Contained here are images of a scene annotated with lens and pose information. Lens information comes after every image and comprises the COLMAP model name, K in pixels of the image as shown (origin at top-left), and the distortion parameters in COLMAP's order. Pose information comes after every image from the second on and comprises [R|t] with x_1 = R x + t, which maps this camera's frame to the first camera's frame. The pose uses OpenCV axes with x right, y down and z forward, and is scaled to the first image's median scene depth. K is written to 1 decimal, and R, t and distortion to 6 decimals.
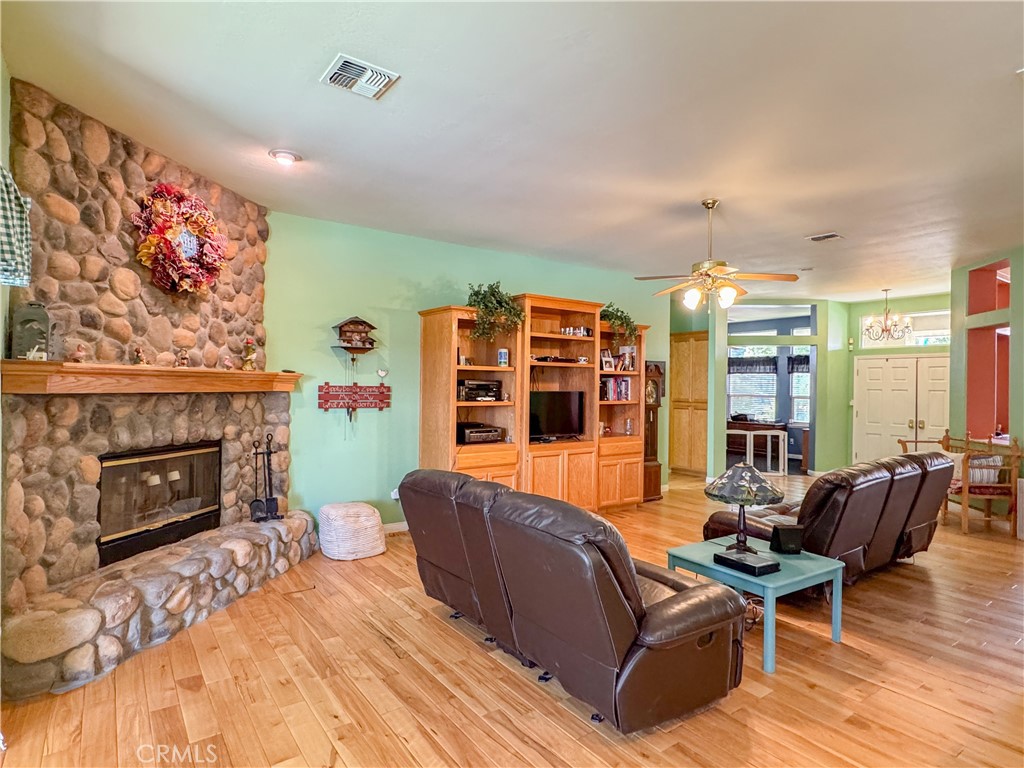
lens RADIAL K [[567.5, 0, 511.9], [0, 567.5, 380.8], [0, 0, 1]] dist [-0.001942, -0.000141]
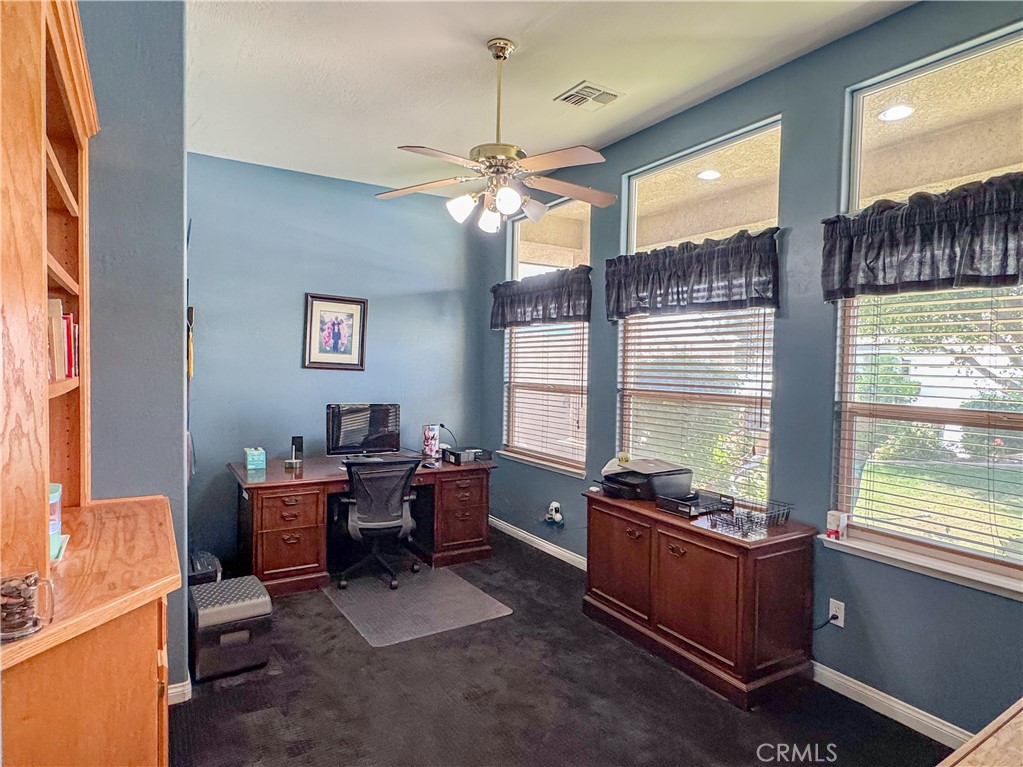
lens RADIAL K [[594.0, 0, 511.6], [0, 594.0, 386.4], [0, 0, 1]] dist [0.003831, 0.000308]
pose [[0.997724, -0.000872, -0.067430, 0.377380], [0.003124, 0.999440, 0.033308, 0.012060], [0.067363, -0.033443, 0.997168, 0.754890]]
